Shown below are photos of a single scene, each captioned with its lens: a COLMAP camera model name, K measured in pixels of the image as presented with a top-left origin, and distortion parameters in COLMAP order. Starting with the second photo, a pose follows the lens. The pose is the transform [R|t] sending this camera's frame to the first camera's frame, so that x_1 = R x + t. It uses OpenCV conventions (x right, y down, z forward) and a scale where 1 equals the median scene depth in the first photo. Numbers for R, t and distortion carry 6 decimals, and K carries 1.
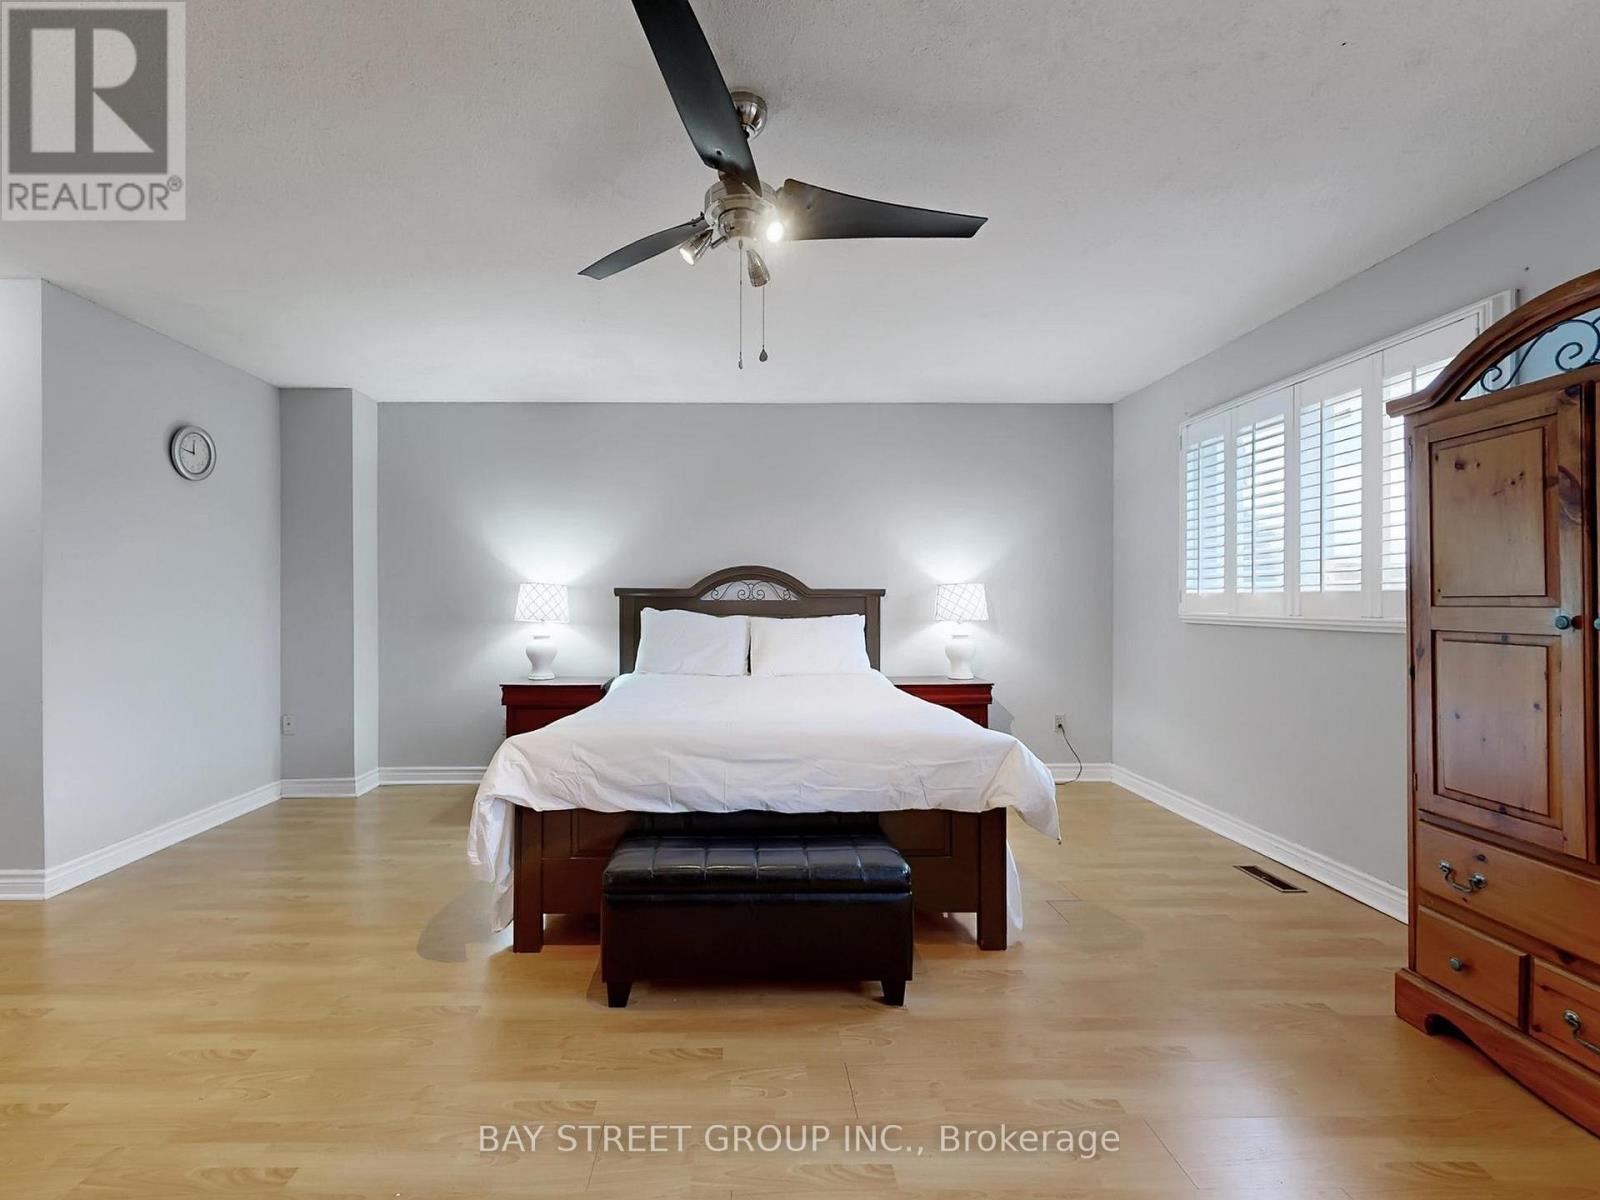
lens RADIAL K [[692.8, 0, 799.2], [0, 692.8, 600.6], [0, 0, 1]] dist [-0.000355, -0.000408]
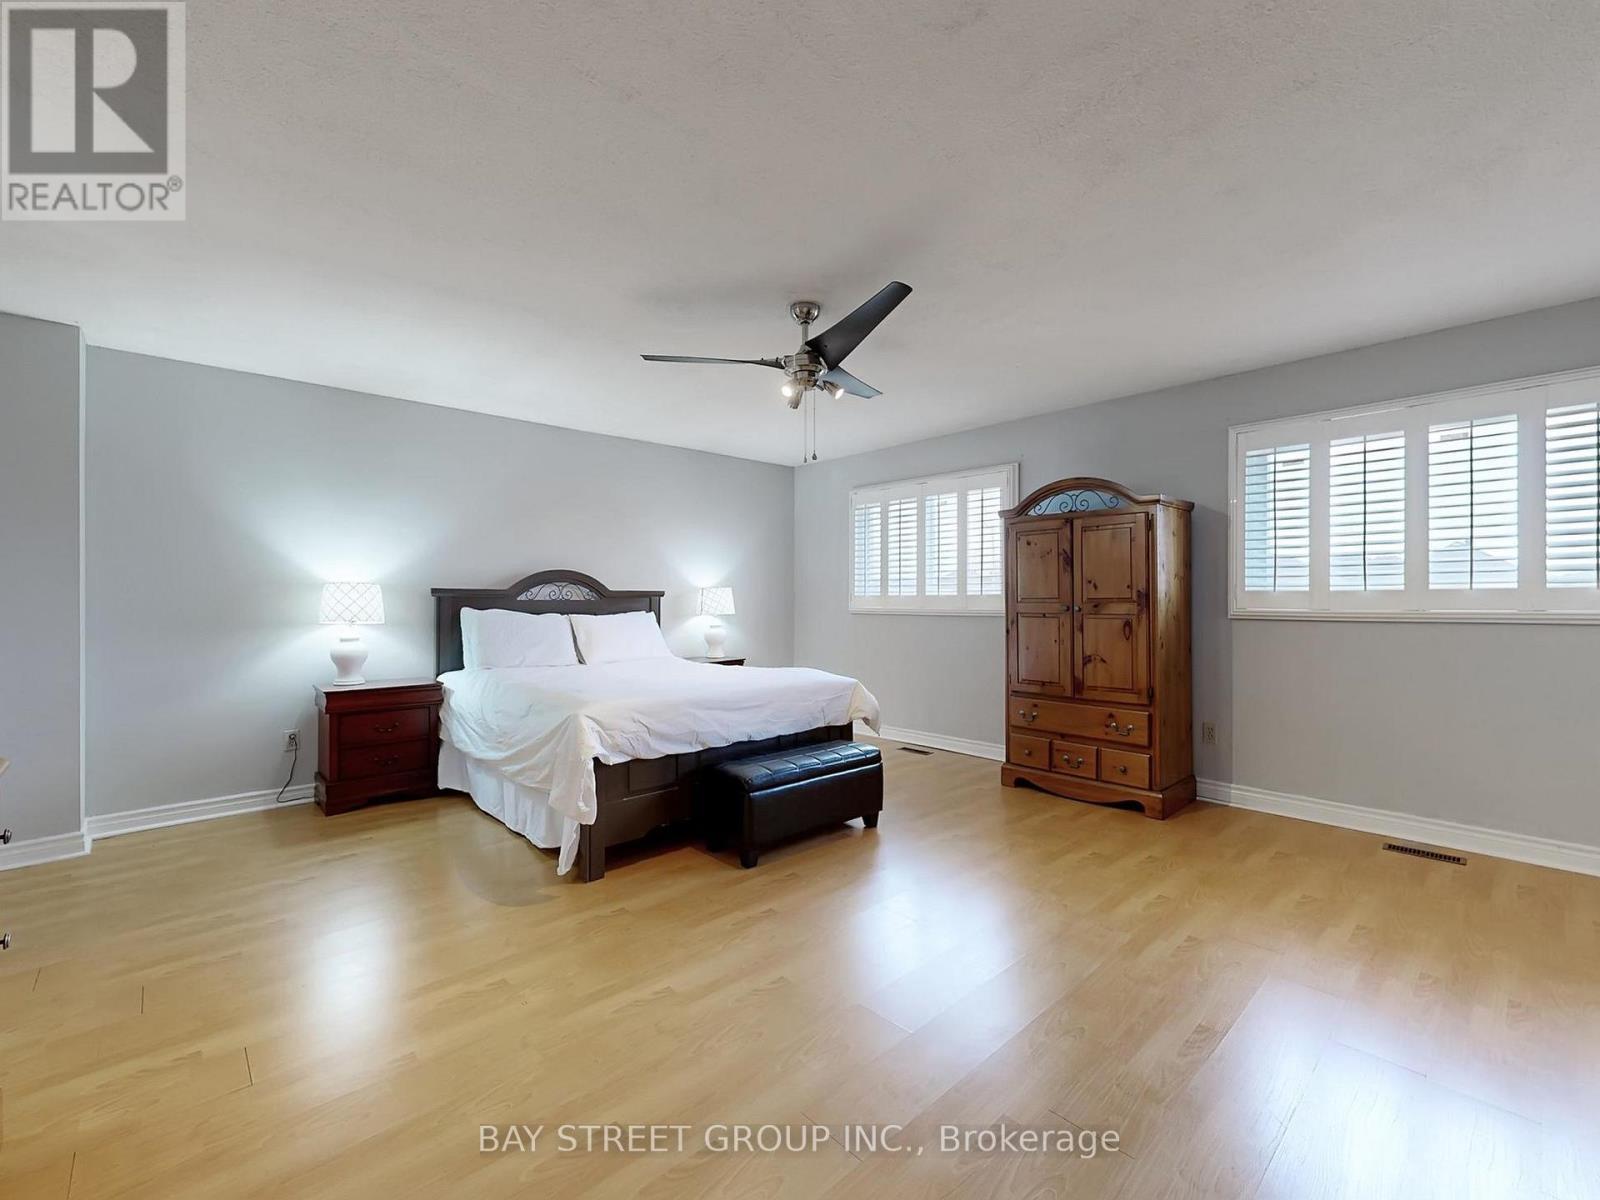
lens RADIAL K [[692.8, 0, 795.0], [0, 692.8, 598.7], [0, 0, 1]] dist [-0.000355, -0.000408]
pose [[0.739935, -0.001090, 0.672677, -0.781834], [0.001068, 0.999999, 0.000446, -0.003879], [-0.672677, 0.000388, 0.739936, -0.142990]]
